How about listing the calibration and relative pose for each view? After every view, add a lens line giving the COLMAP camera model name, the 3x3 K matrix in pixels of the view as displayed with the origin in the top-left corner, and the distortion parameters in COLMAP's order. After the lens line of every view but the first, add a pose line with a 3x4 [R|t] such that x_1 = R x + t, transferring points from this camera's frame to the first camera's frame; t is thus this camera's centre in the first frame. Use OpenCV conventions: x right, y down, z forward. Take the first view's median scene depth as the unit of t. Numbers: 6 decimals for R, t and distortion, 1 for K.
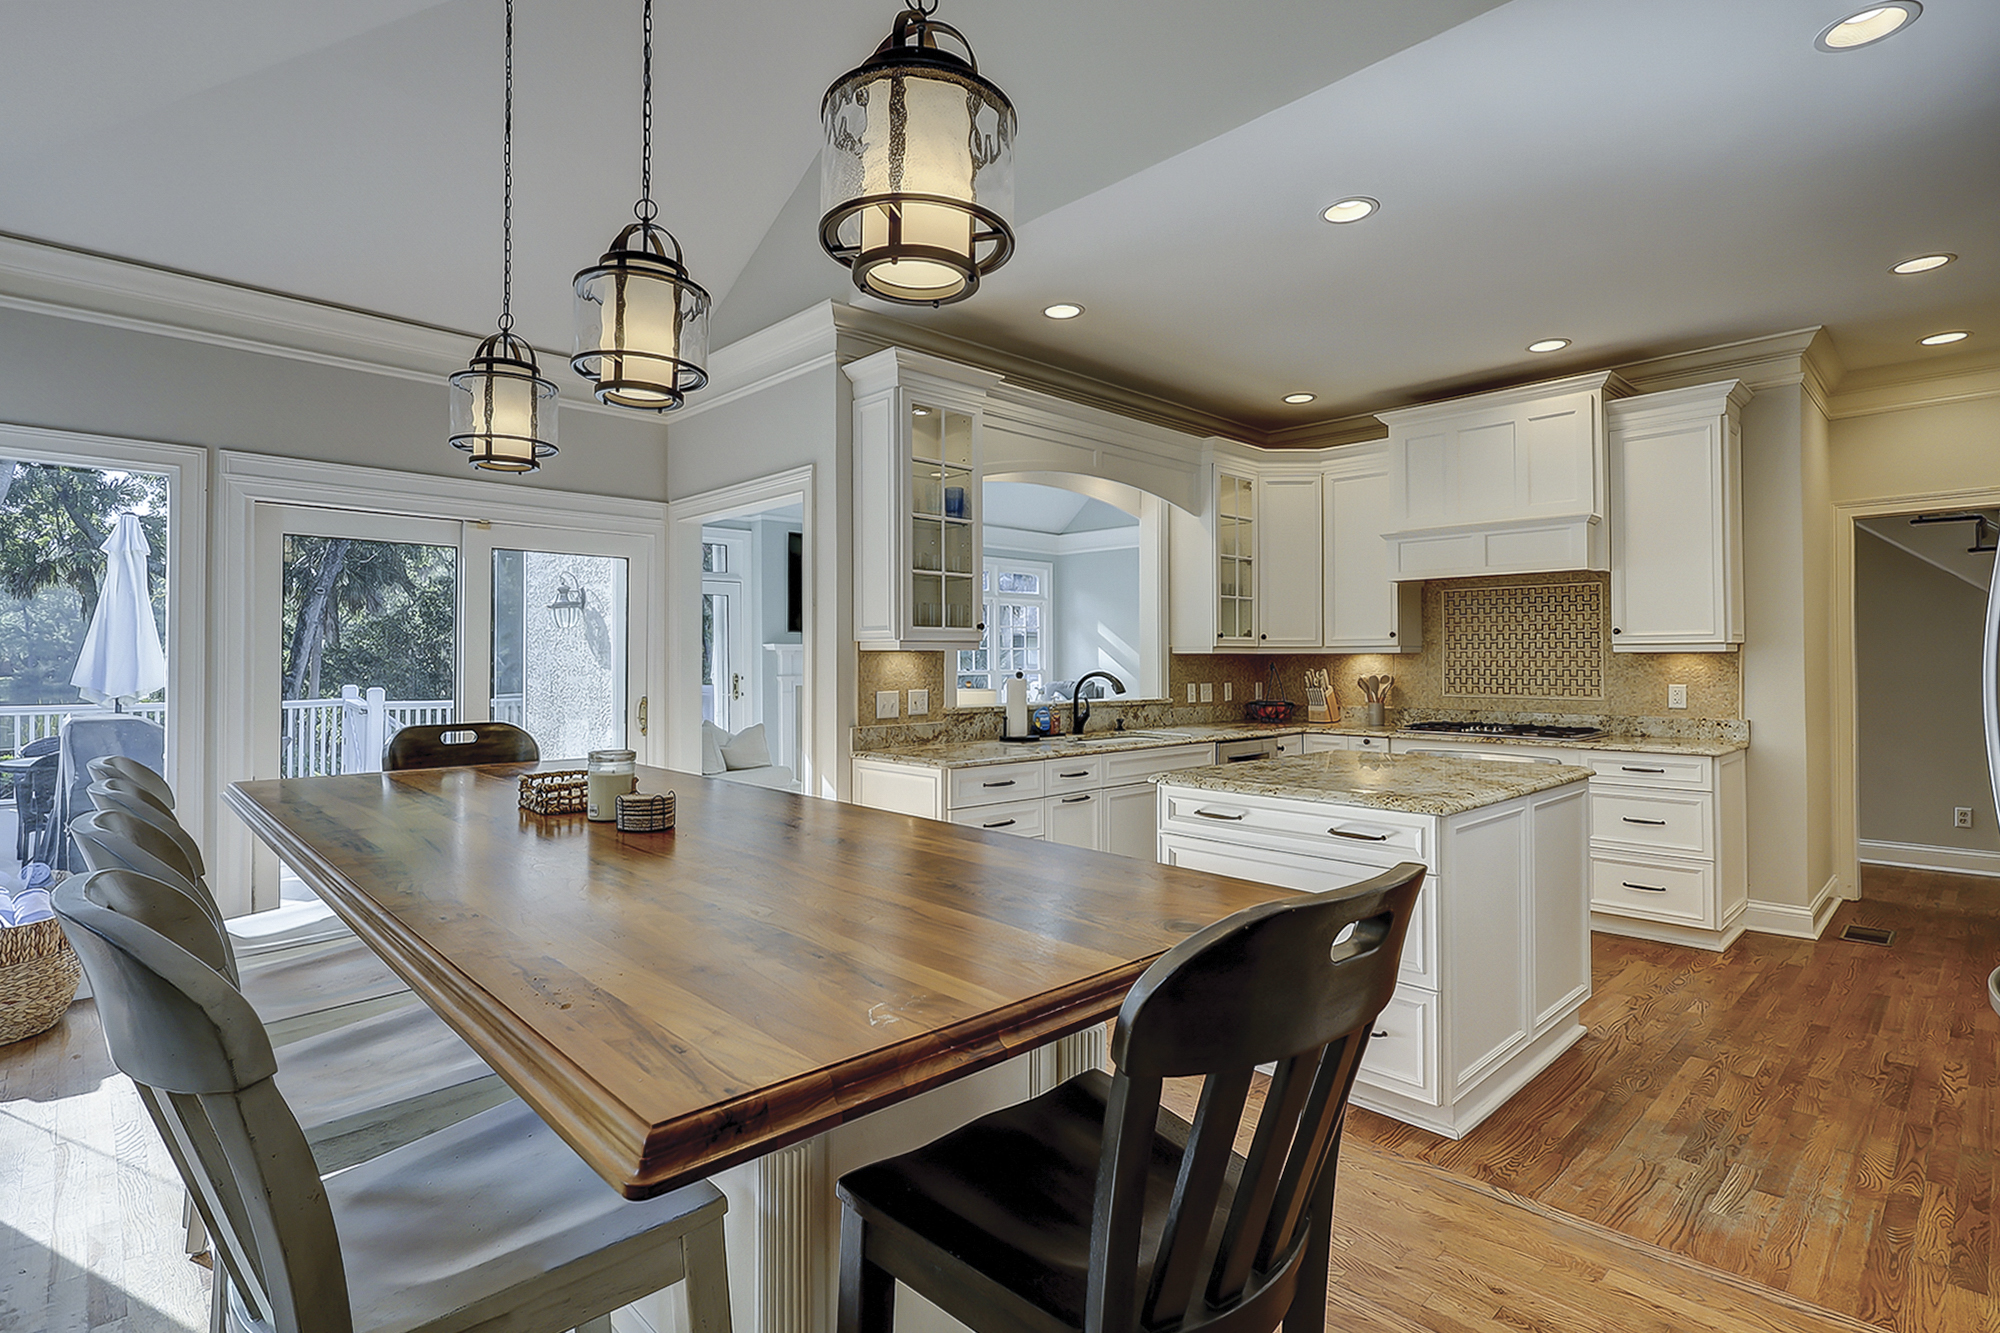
lens RADIAL K [[987.3, 0, 991.1], [0, 987.3, 660.6], [0, 0, 1]] dist [0.004218, -0.000784]
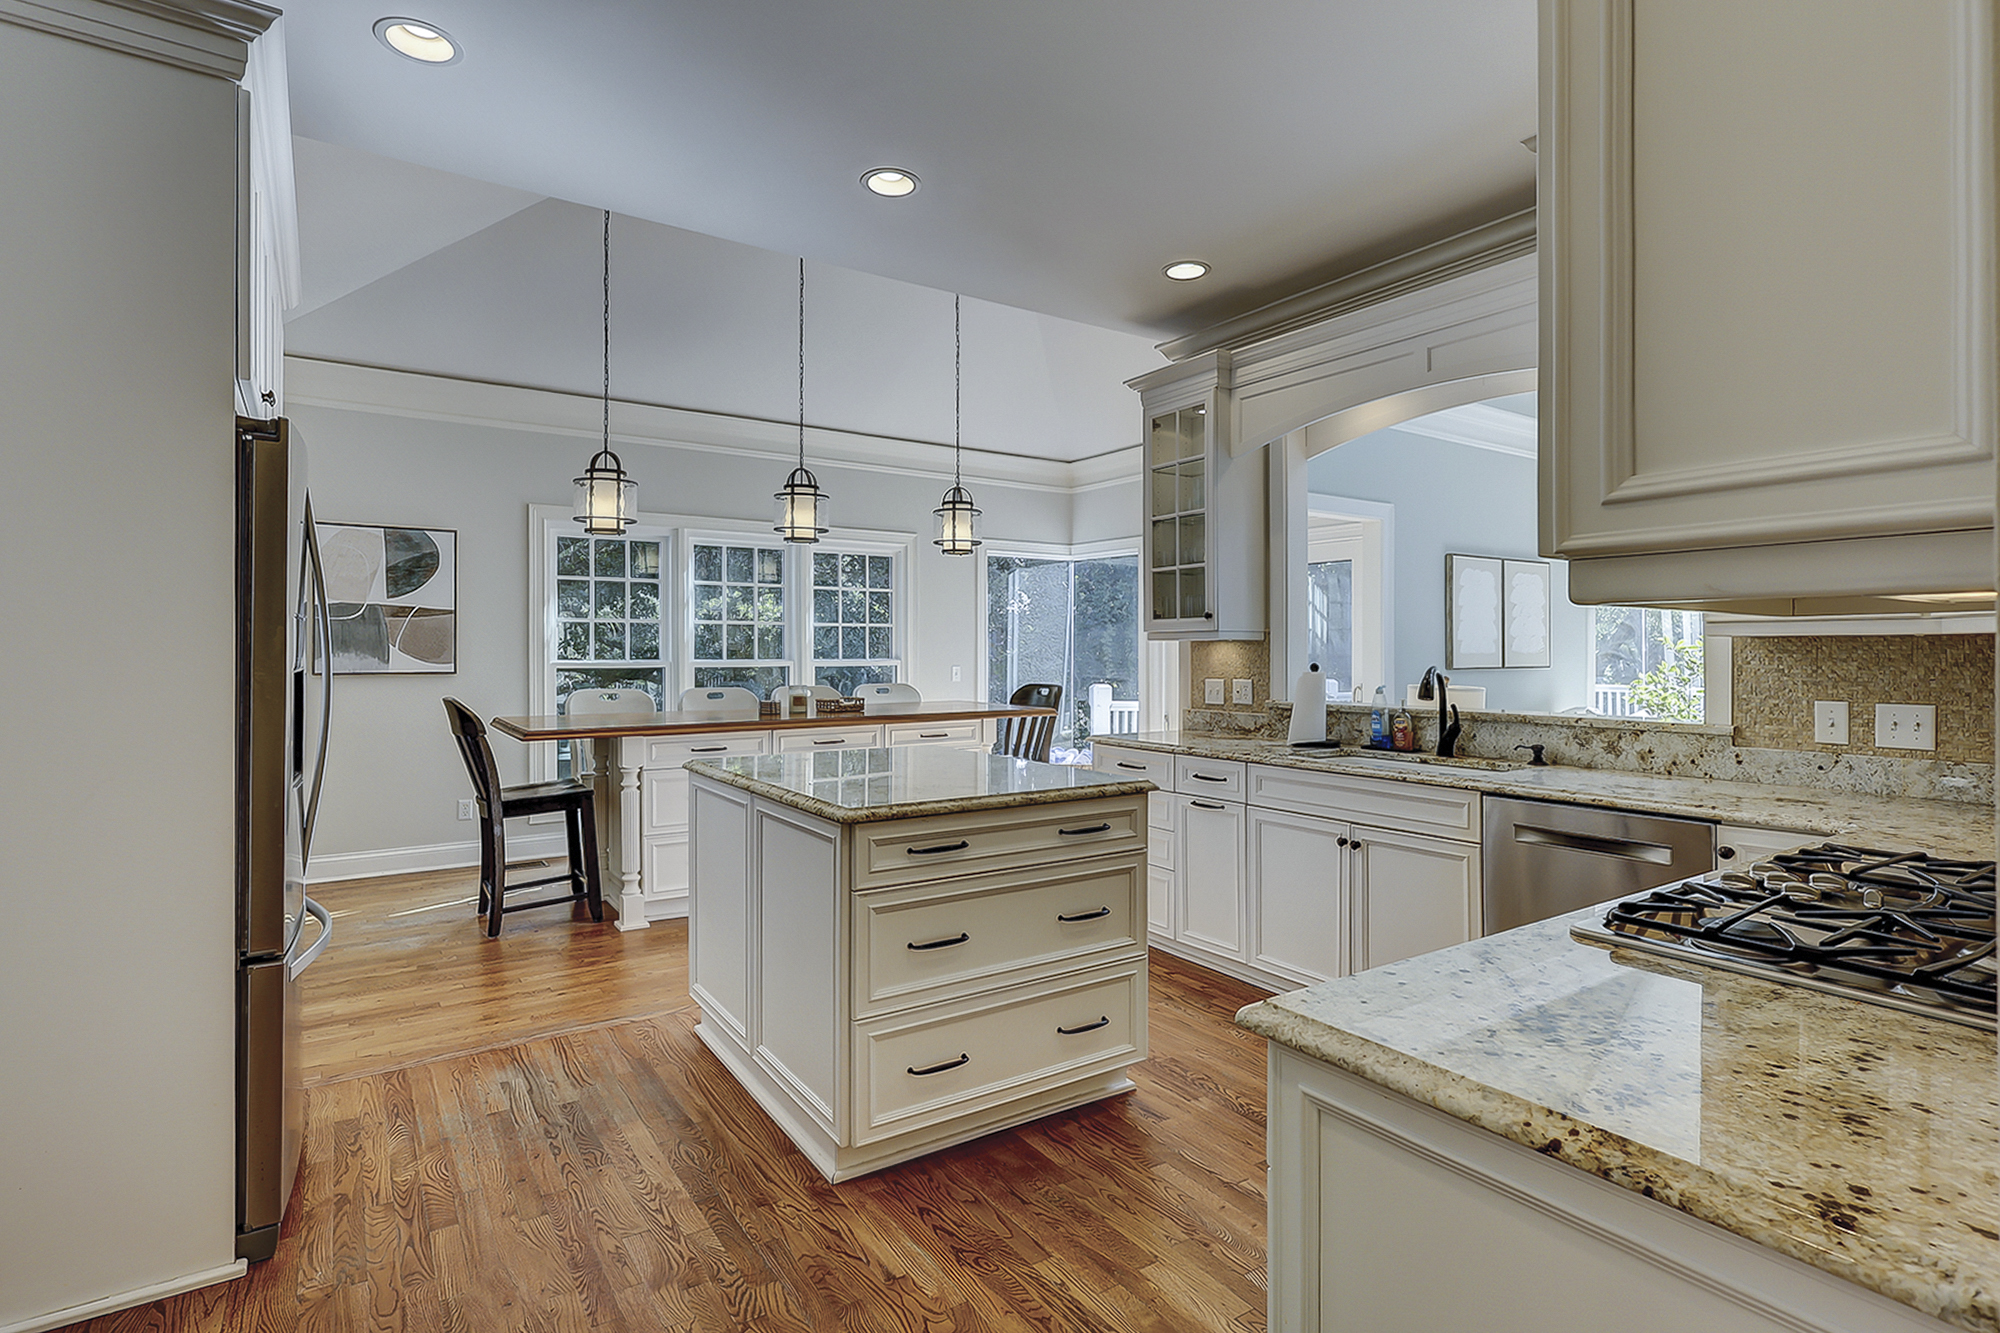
lens RADIAL K [[987.3, 0, 1011.8], [0, 987.3, 654.5], [0, 0, 1]] dist [0.004218, -0.000784]
pose [[-0.173759, 0.003505, -0.984782, 0.841393], [-0.001561, 0.999991, 0.003835, 0.000386], [0.984787, 0.002203, -0.173752, 0.829923]]
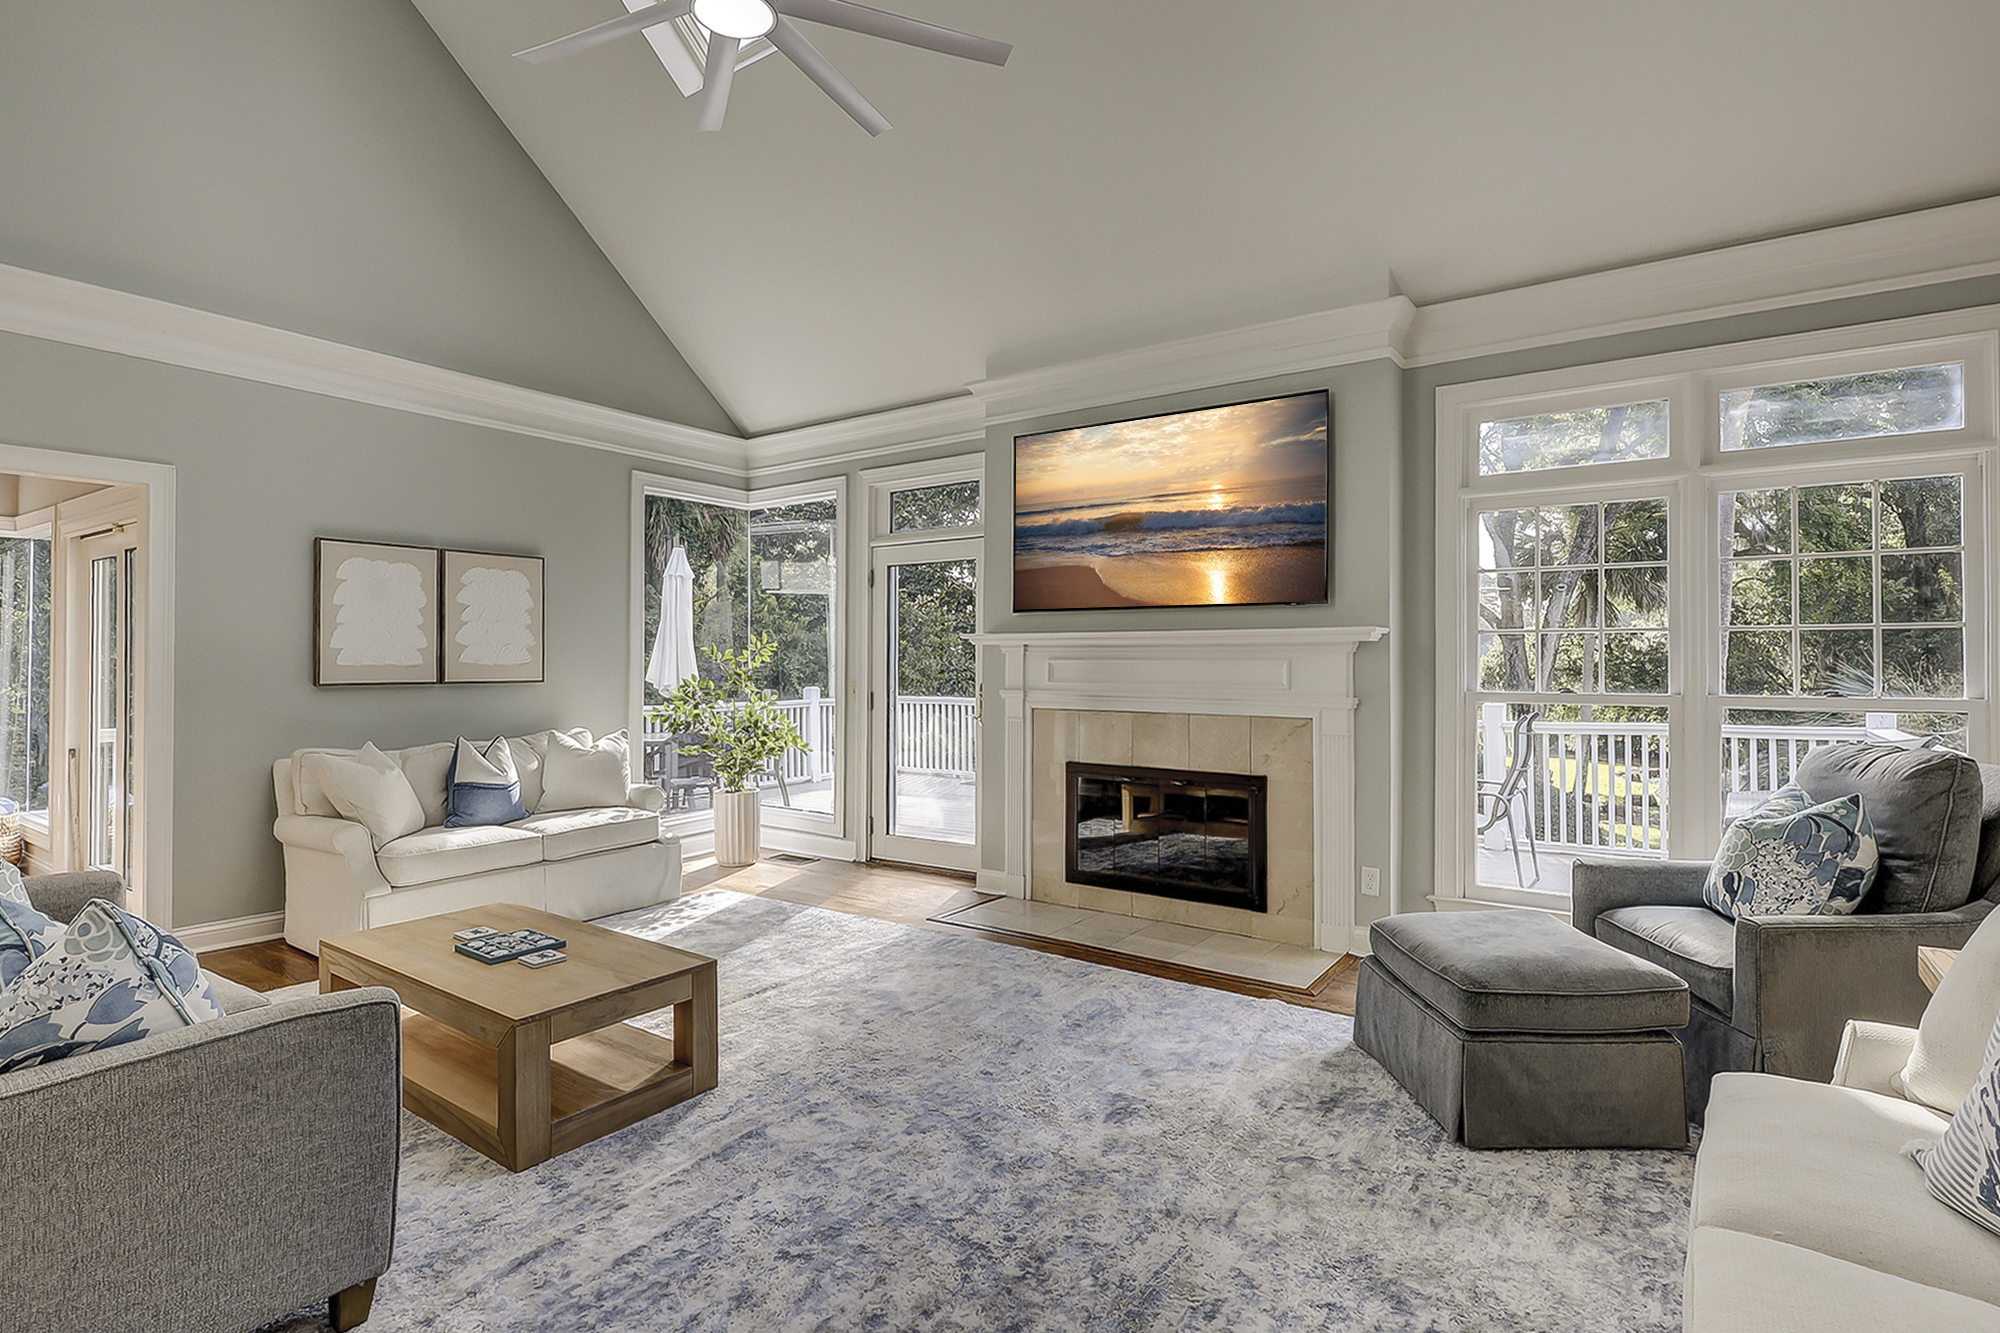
lens RADIAL K [[987.3, 0, 1034.7], [0, 987.3, 662.5], [0, 0, 1]] dist [0.004218, -0.000784]
pose [[0.202403, 0.000878, -0.979302, 0.630734], [-0.002925, 0.999996, 0.000292, -0.001744], [0.979298, 0.002805, 0.202404, 1.595235]]
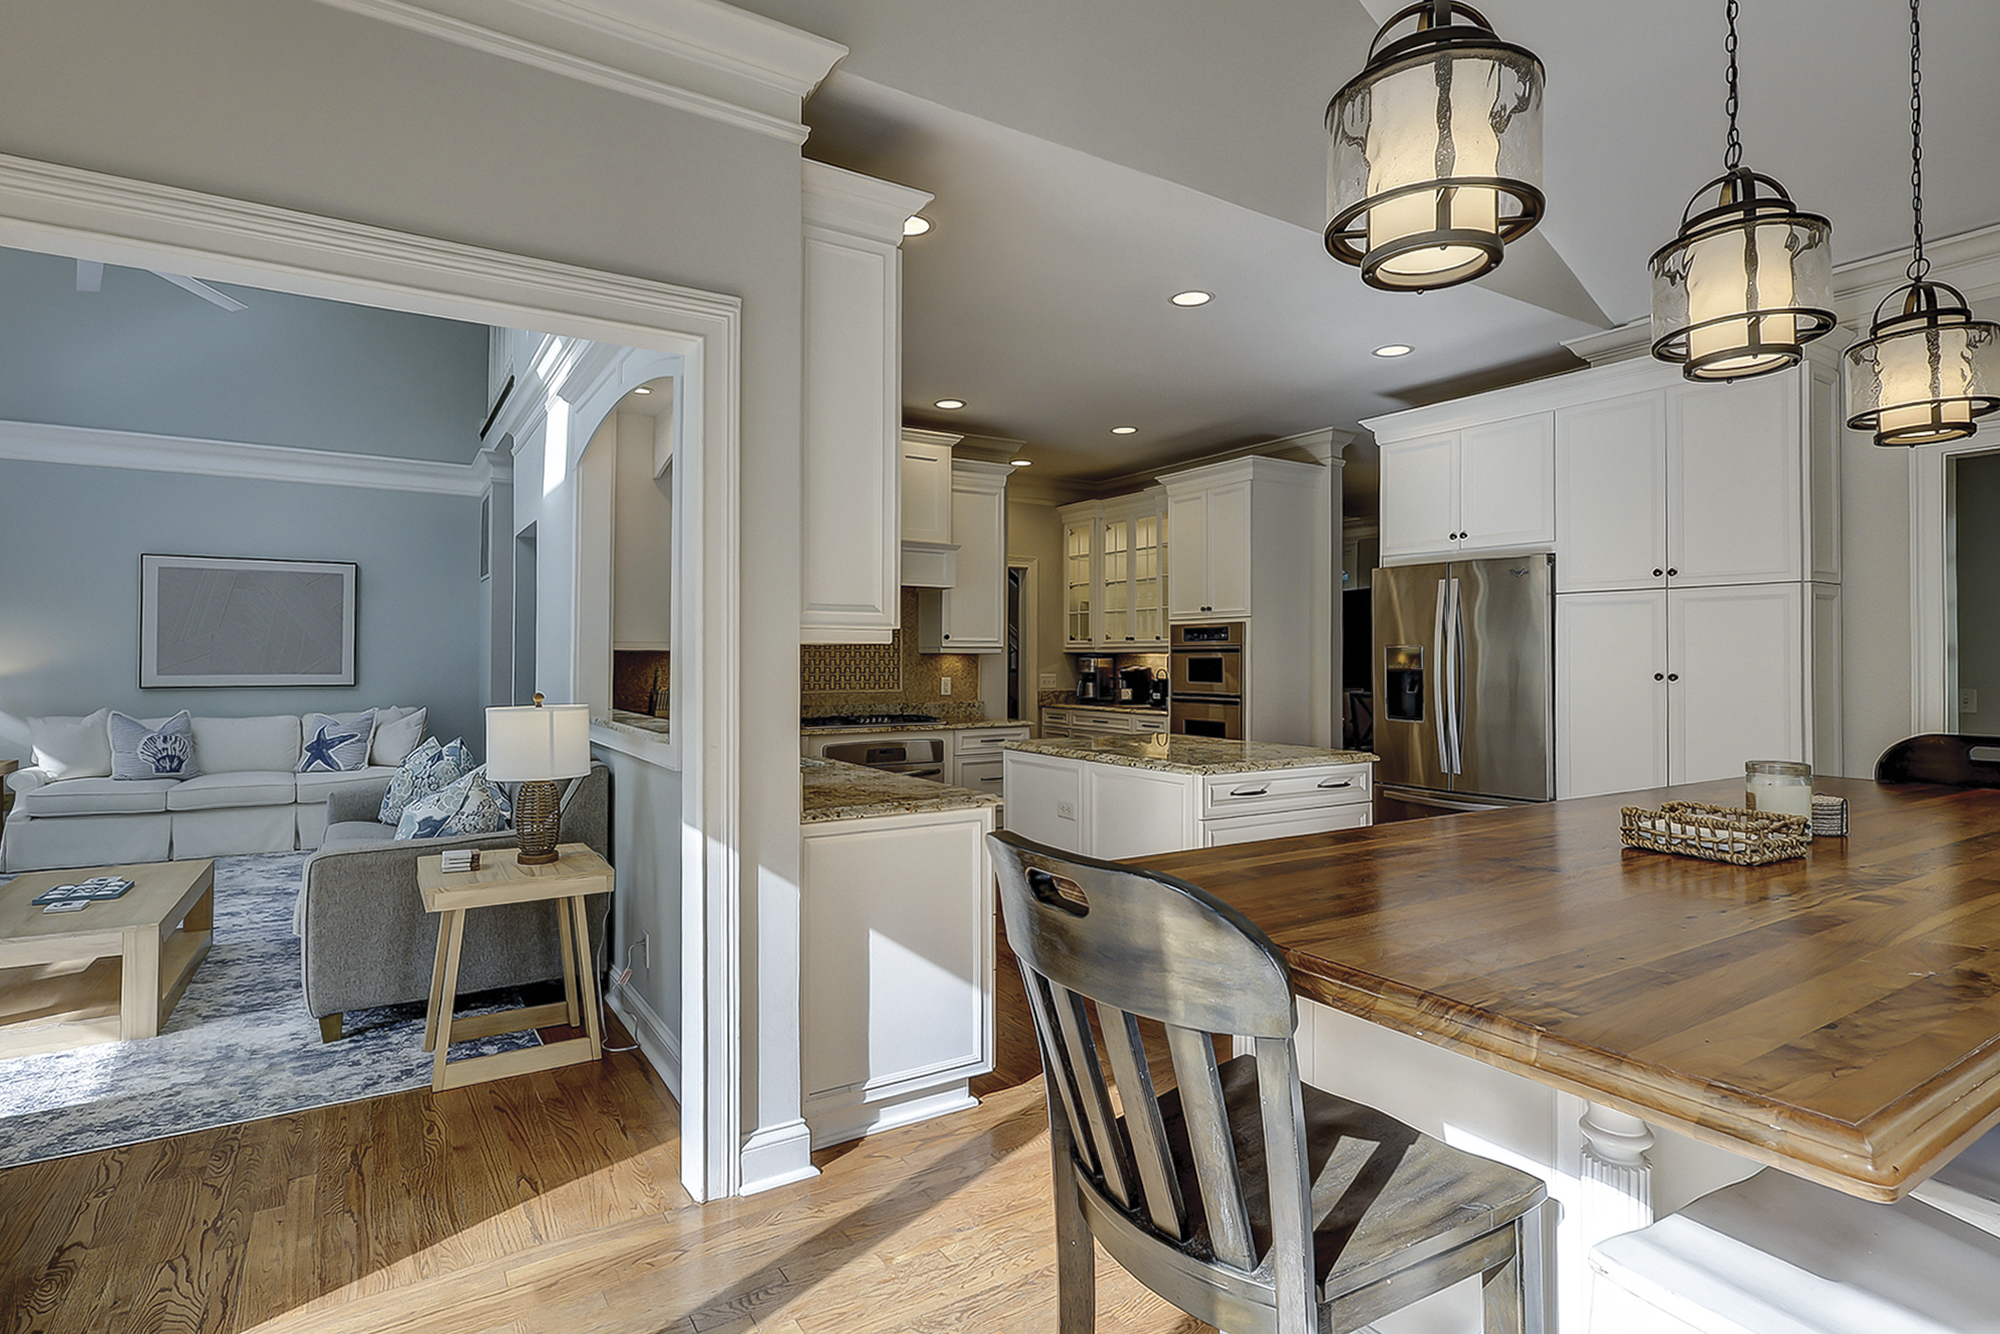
lens RADIAL K [[987.3, 0, 1029.2], [0, 987.3, 666.0], [0, 0, 1]] dist [0.004218, -0.000784]
pose [[0.169312, -0.003341, 0.985557, -0.574297], [-0.001948, 0.999991, 0.003725, 0.003244], [-0.985561, -0.002551, 0.169304, 0.640898]]
